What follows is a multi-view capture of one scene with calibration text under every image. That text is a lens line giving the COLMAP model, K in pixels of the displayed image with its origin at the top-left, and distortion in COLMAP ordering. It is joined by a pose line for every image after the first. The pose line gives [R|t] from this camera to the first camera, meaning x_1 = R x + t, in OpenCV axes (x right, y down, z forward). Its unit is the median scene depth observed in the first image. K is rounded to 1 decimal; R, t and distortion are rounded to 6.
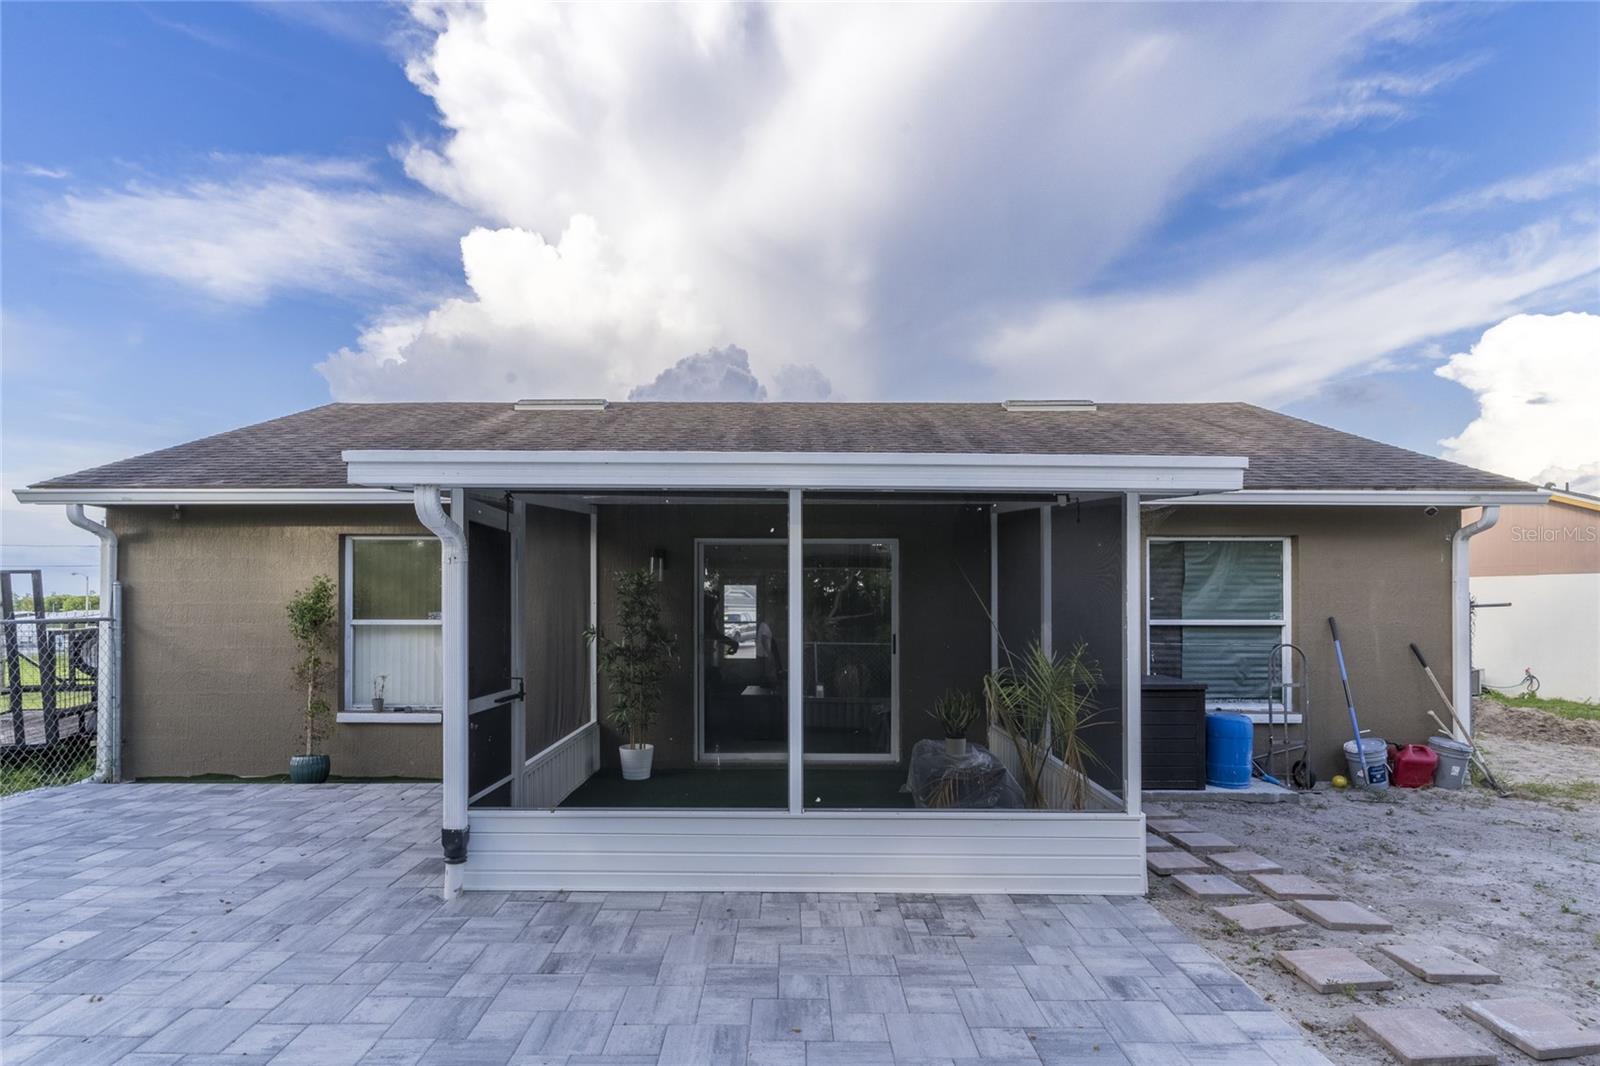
lens RADIAL K [[824.8, 0, 772.1], [0, 824.8, 605.8], [0, 0, 1]] dist [-0.003051, -0.000626]
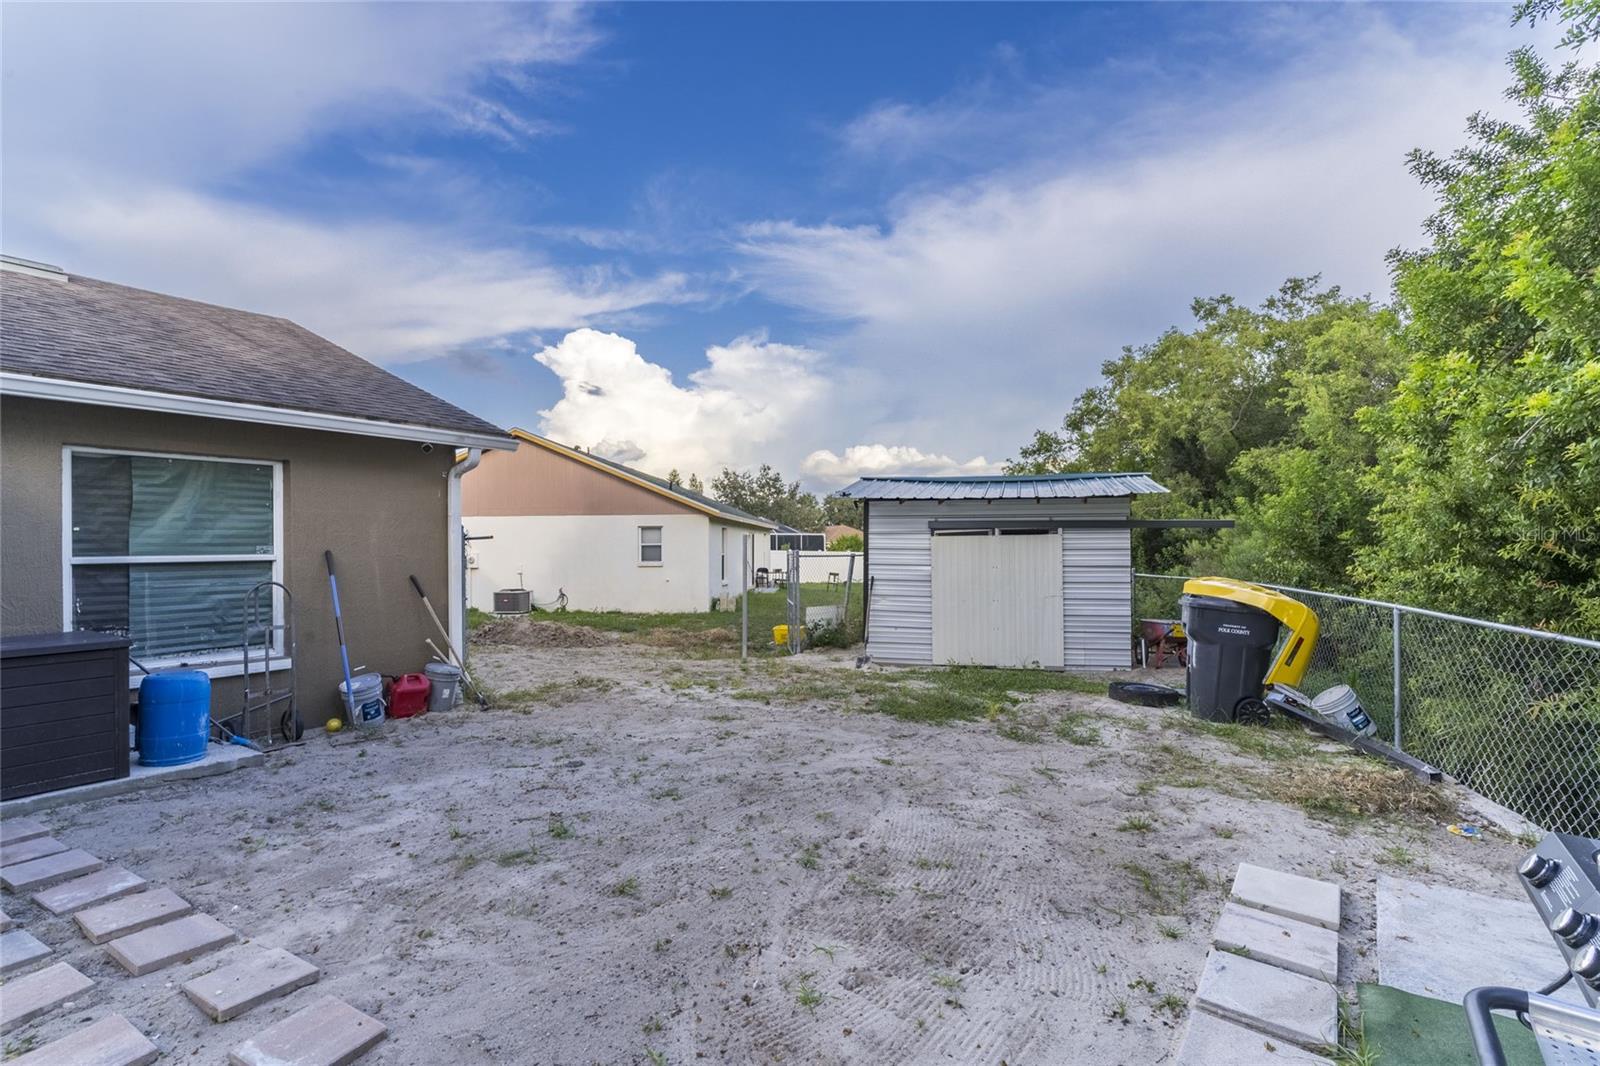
lens RADIAL K [[783.4, 0, 800.0], [0, 783.4, 533.0], [0, 0, 1]] dist [-0.000472, 0.000012]
pose [[0.538514, 0.006659, 0.842590, 0.216628], [0.001185, 0.999962, -0.008660, 0.002095], [-0.842616, 0.005662, 0.538486, 0.065152]]
